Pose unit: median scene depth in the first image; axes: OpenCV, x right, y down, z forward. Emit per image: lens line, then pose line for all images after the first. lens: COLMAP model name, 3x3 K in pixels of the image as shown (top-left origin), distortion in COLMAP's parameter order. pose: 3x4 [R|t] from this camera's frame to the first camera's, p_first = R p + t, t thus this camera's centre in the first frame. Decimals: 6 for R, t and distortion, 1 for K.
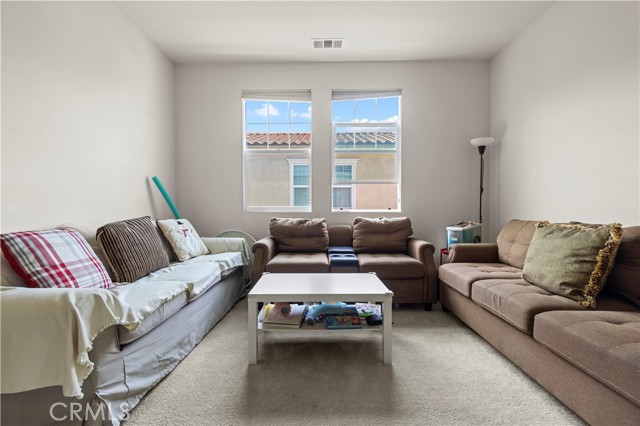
lens RADIAL K [[284.8, 0, 319.7], [0, 284.8, 213.1], [0, 0, 1]] dist [0.004785, 0.000330]
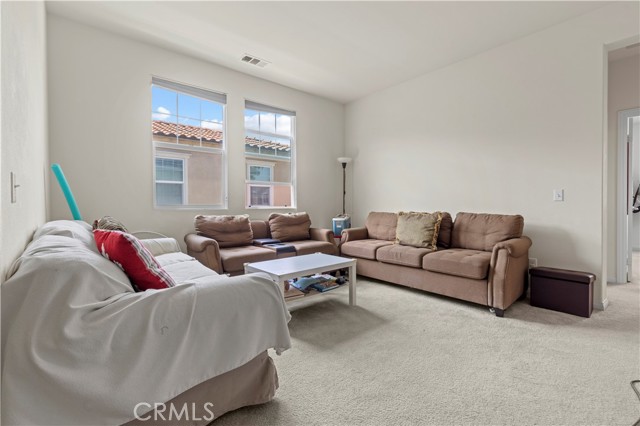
lens RADIAL K [[284.8, 0, 320.9], [0, 284.8, 210.4], [0, 0, 1]] dist [0.004785, 0.000330]
pose [[0.755721, -0.015915, 0.654700, -0.507116], [0.016997, 0.999845, 0.004686, 0.001392], [-0.654673, 0.007587, 0.755874, -0.027722]]
